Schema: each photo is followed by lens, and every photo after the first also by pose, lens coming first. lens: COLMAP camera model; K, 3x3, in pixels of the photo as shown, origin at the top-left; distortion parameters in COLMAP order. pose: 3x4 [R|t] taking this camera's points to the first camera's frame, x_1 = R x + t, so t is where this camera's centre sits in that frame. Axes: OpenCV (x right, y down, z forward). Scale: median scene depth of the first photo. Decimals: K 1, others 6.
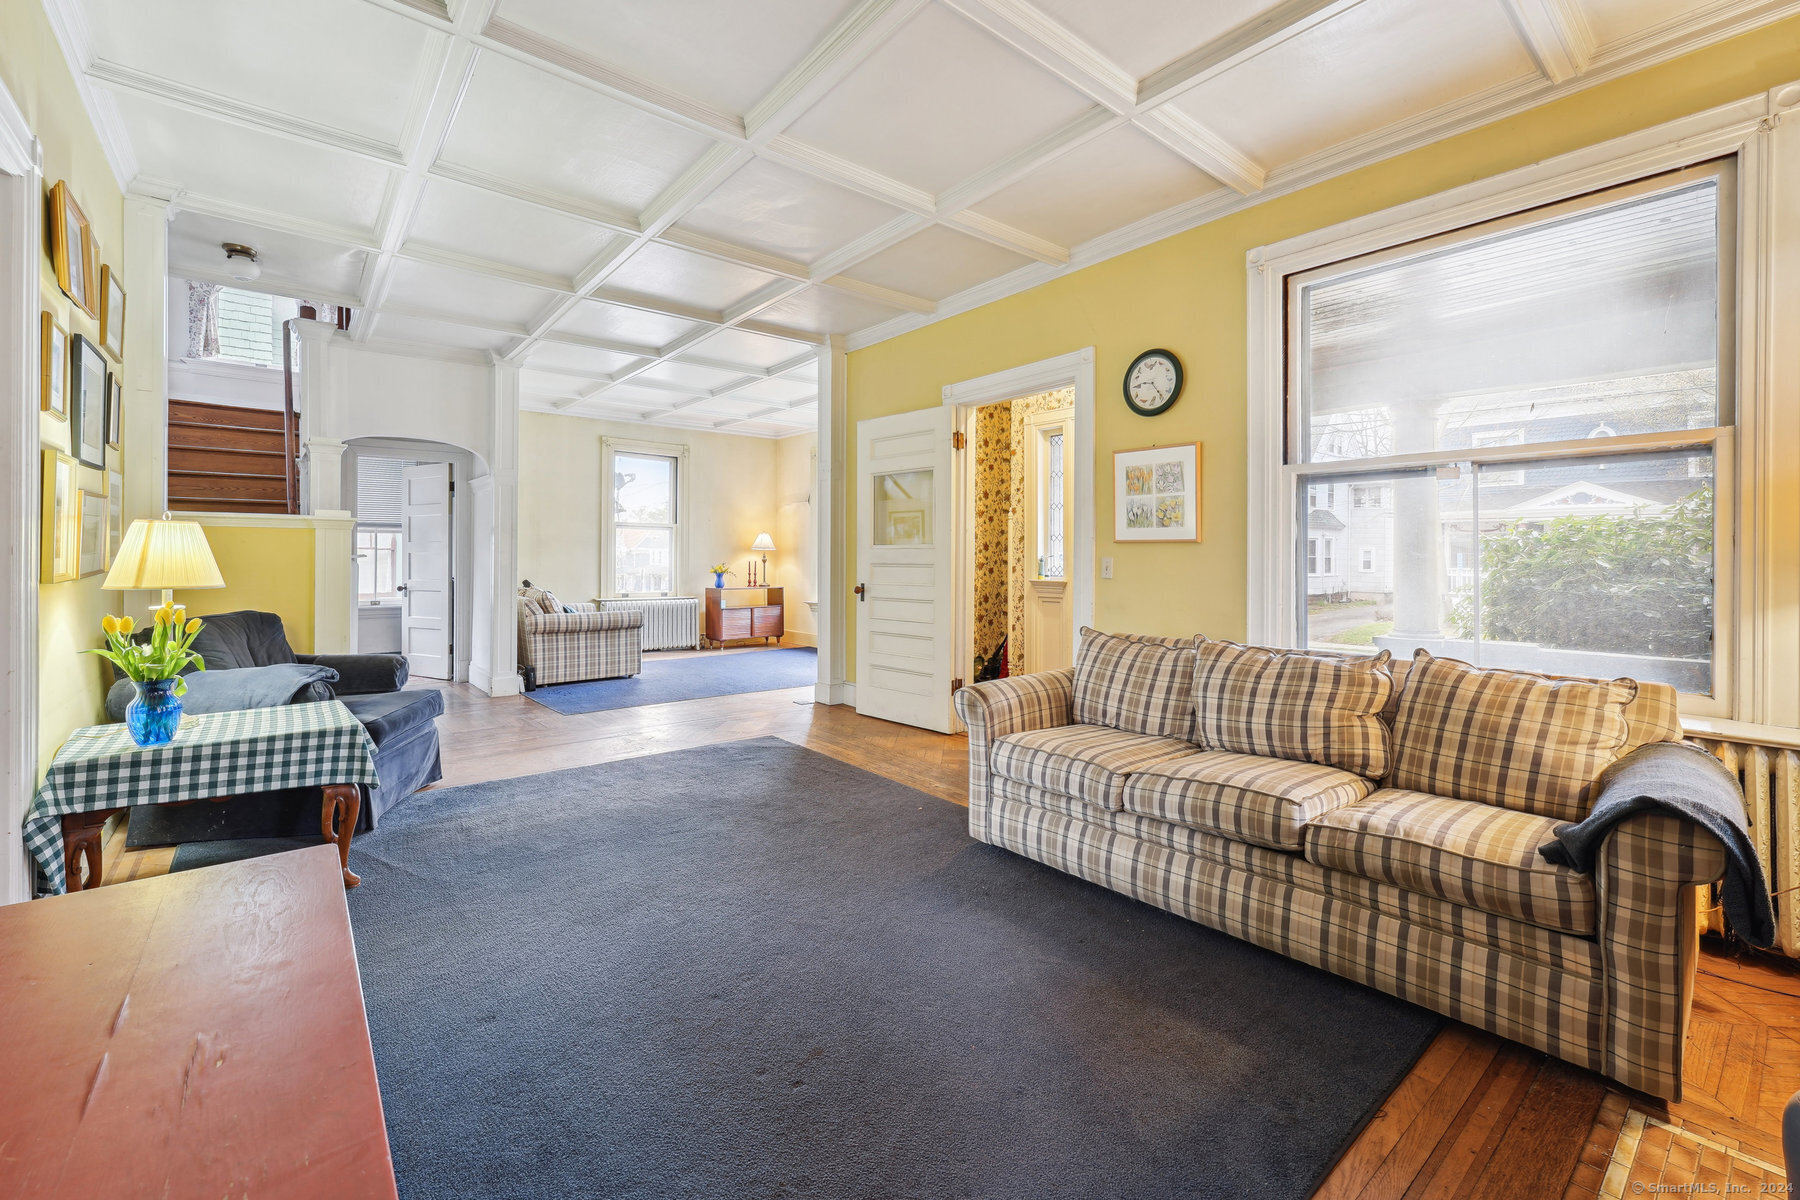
lens RADIAL K [[754.8, 0, 898.5], [0, 754.8, 559.1], [0, 0, 1]] dist [0.000447, -0.000028]
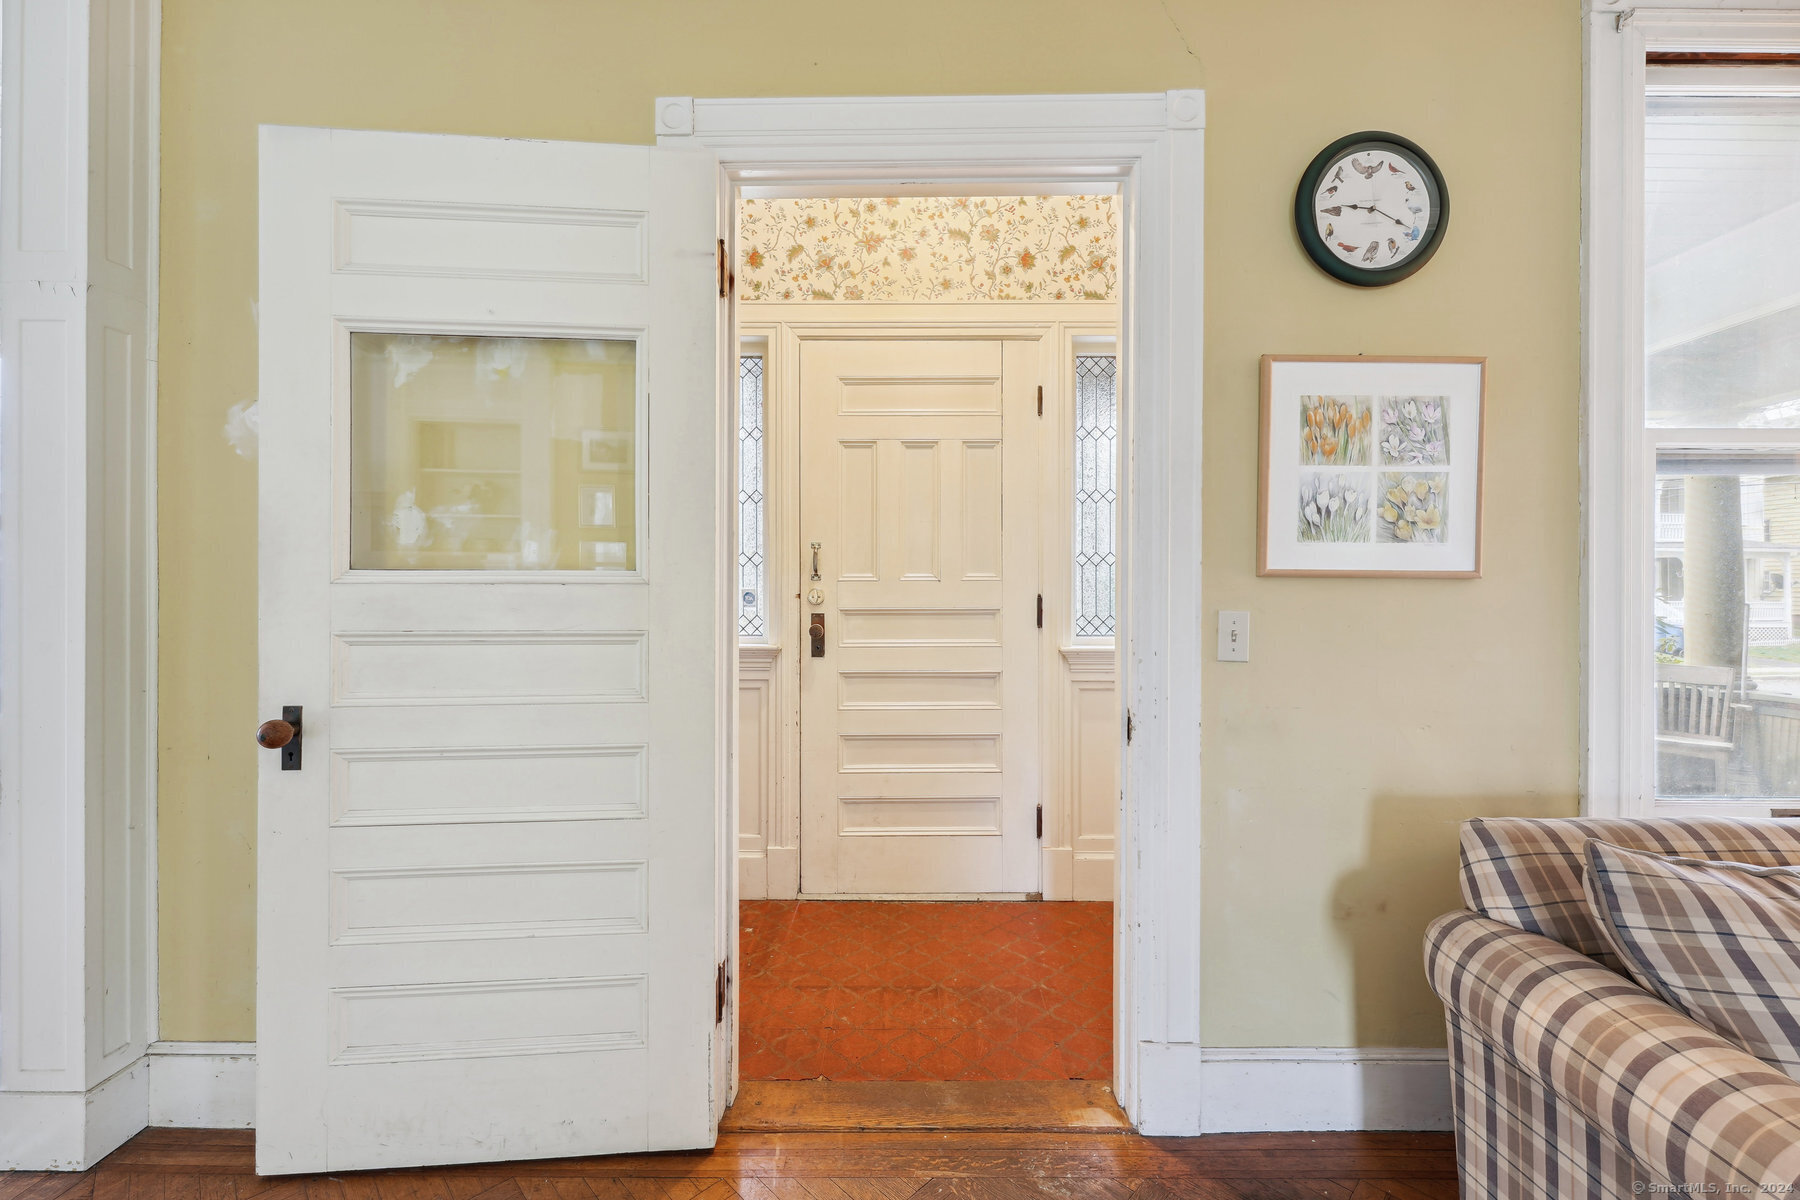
lens RADIAL K [[752.4, 0, 904.9], [0, 752.4, 584.1], [0, 0, 1]] dist [-0.001890, 0.000194]
pose [[0.635767, -0.004897, 0.771865, -0.167208], [0.003352, 0.999988, 0.003583, -0.019541], [-0.771873, 0.000309, 0.635776, 0.914352]]
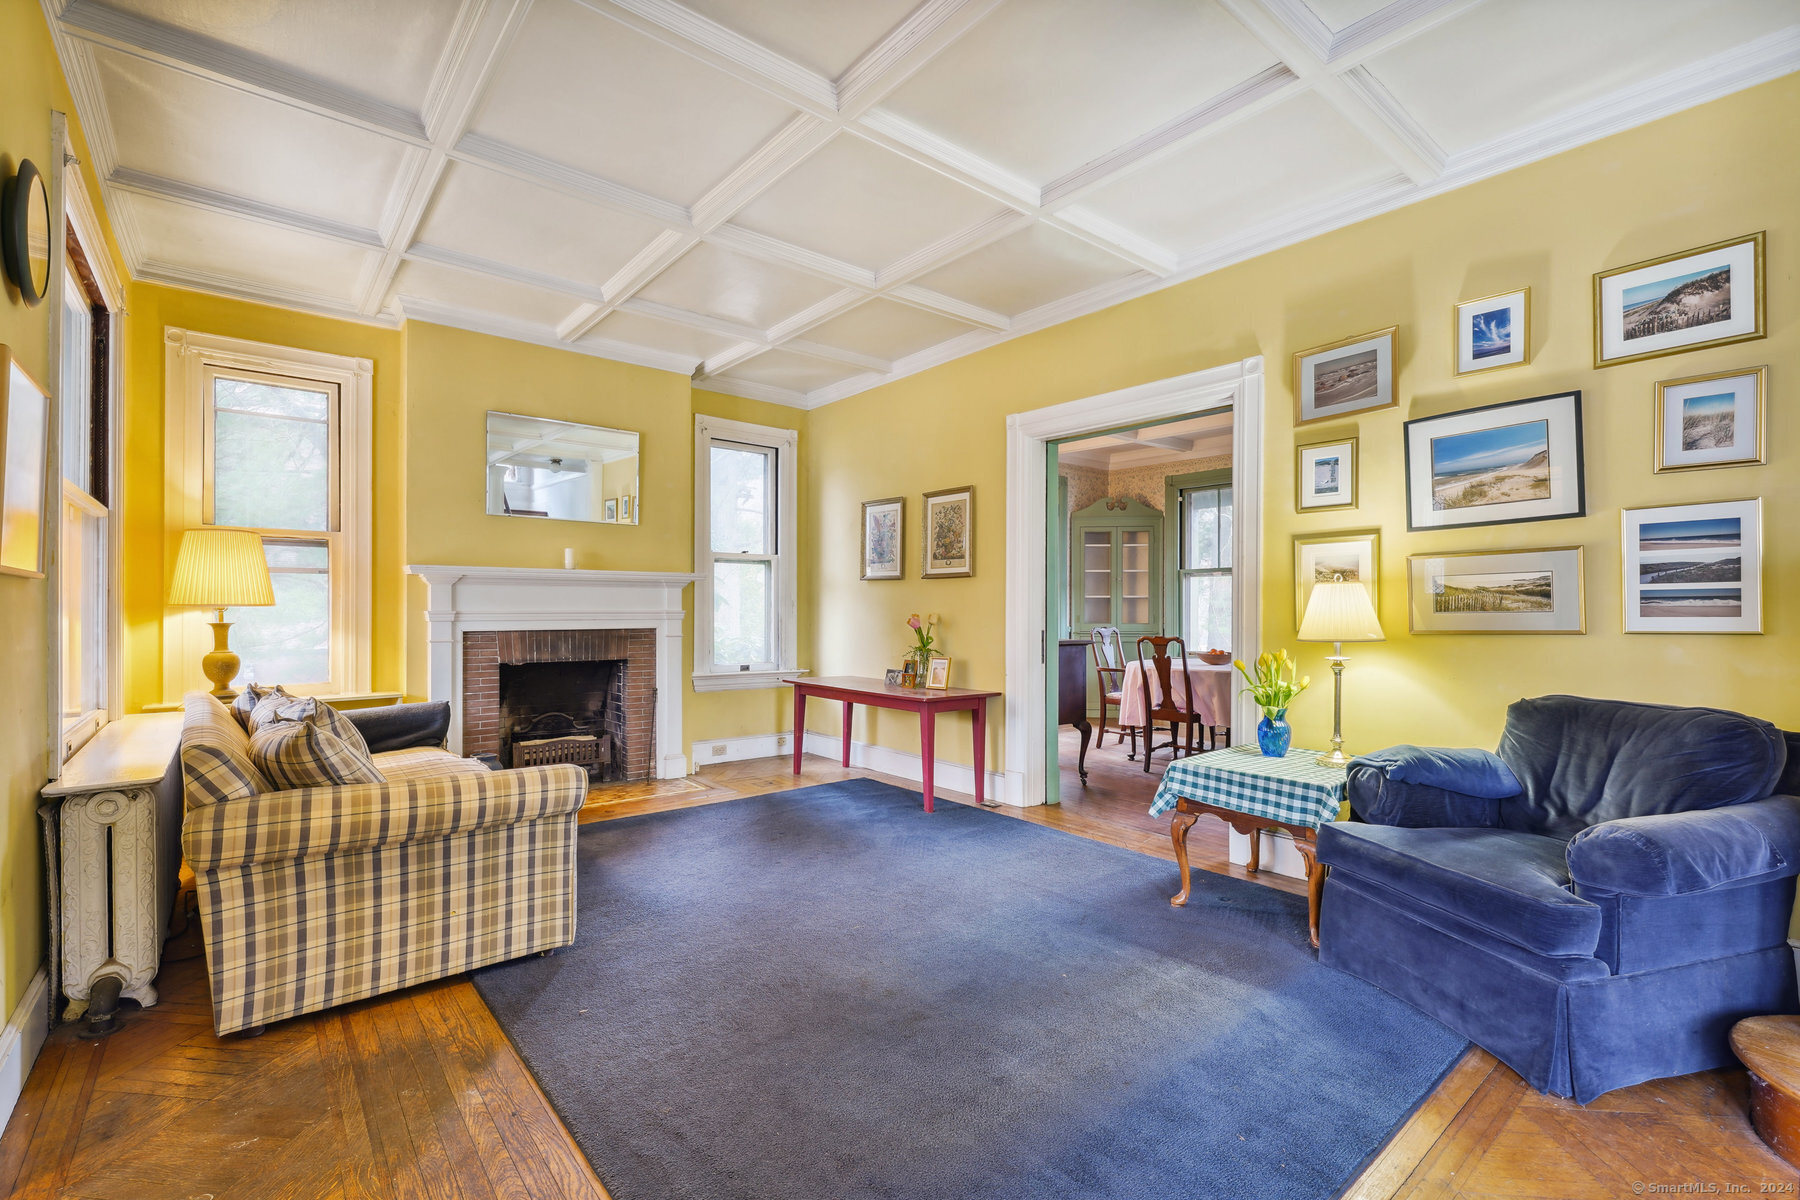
lens RADIAL K [[802.8, 0, 897.3], [0, 802.8, 605.0], [0, 0, 1]] dist [-0.001833, -0.000258]
pose [[-0.999938, -0.010943, -0.002246, -0.203200], [-0.010939, 0.999938, -0.002005, -0.007954], [0.002268, -0.001981, -0.999995, 1.472187]]
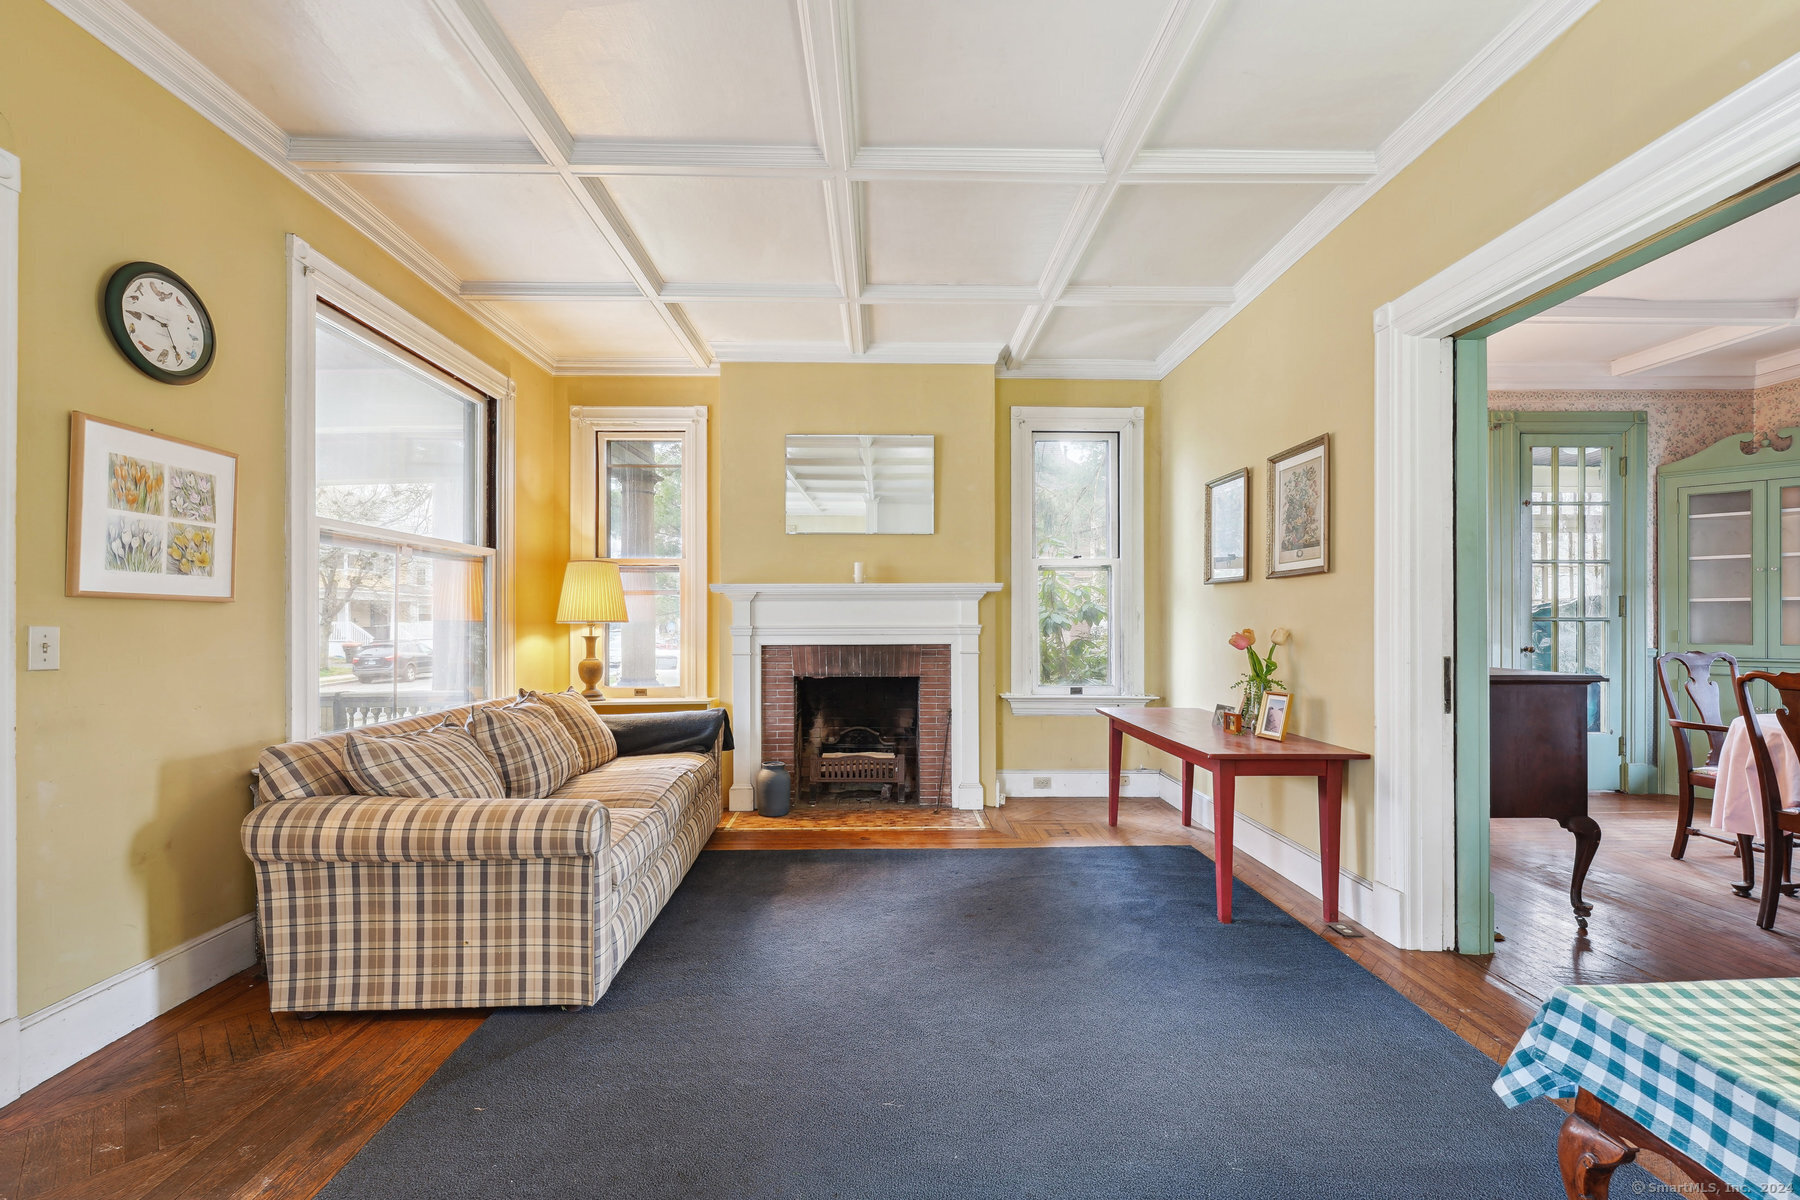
lens RADIAL K [[749.7, 0, 896.3], [0, 749.7, 619.6], [0, 0, 1]] dist [-0.000471, -0.000104]
pose [[-0.785400, -0.004386, 0.618973, -0.458657], [-0.002613, 0.999989, 0.003770, -0.009459], [-0.618983, 0.001343, -0.785403, 1.083417]]
